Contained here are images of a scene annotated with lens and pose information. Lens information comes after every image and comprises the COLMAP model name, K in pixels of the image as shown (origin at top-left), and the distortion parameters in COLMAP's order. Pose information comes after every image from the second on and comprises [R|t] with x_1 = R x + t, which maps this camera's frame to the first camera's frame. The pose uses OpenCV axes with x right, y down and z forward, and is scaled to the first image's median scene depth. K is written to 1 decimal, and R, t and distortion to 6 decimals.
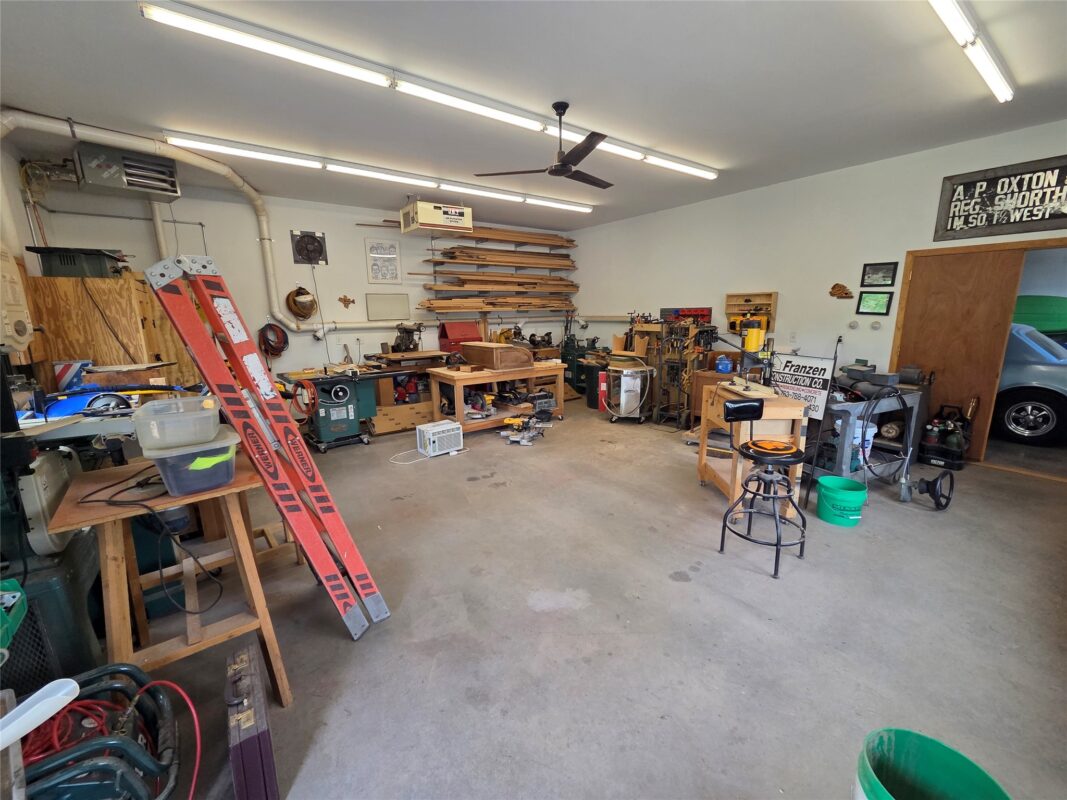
lens RADIAL K [[439.4, 0, 528.8], [0, 439.4, 403.6], [0, 0, 1]] dist [0.000650, -0.000246]
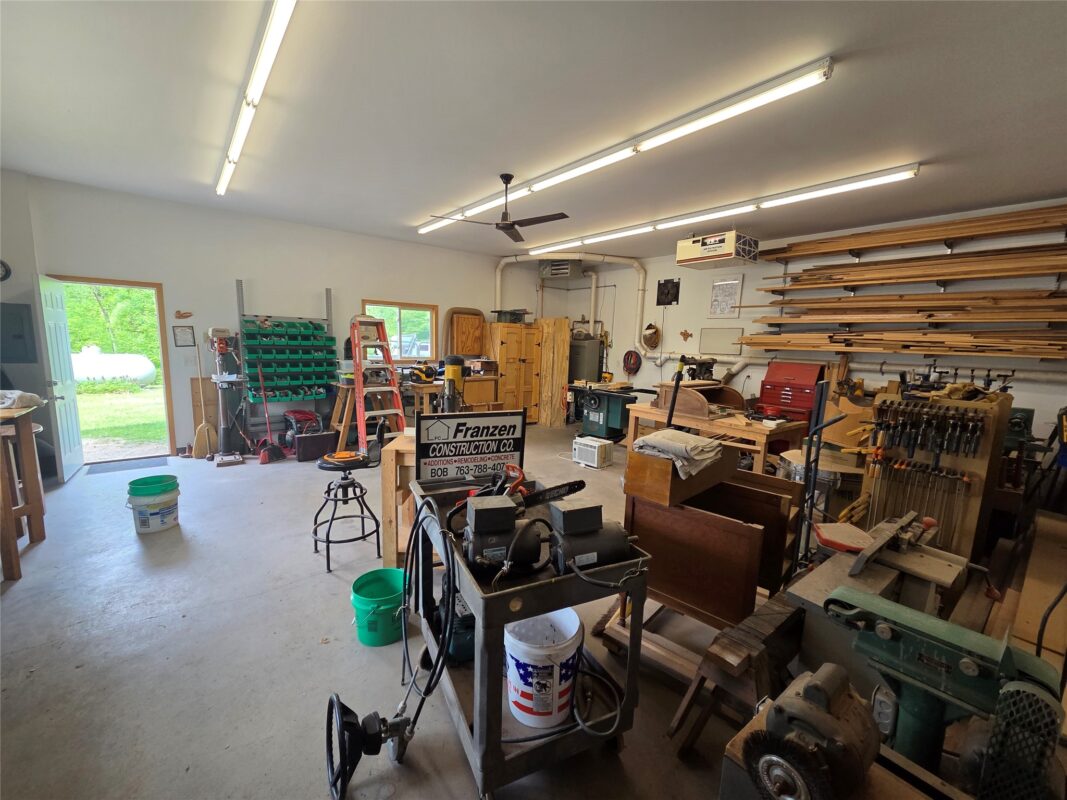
lens RADIAL K [[439.4, 0, 528.8], [0, 439.4, 403.6], [0, 0, 1]] dist [0.000650, -0.000246]
pose [[0.026760, 0.163678, -0.986151, 0.841422], [-0.237465, 0.959307, 0.152779, -0.166310], [0.971027, 0.230088, 0.064539, 0.682699]]
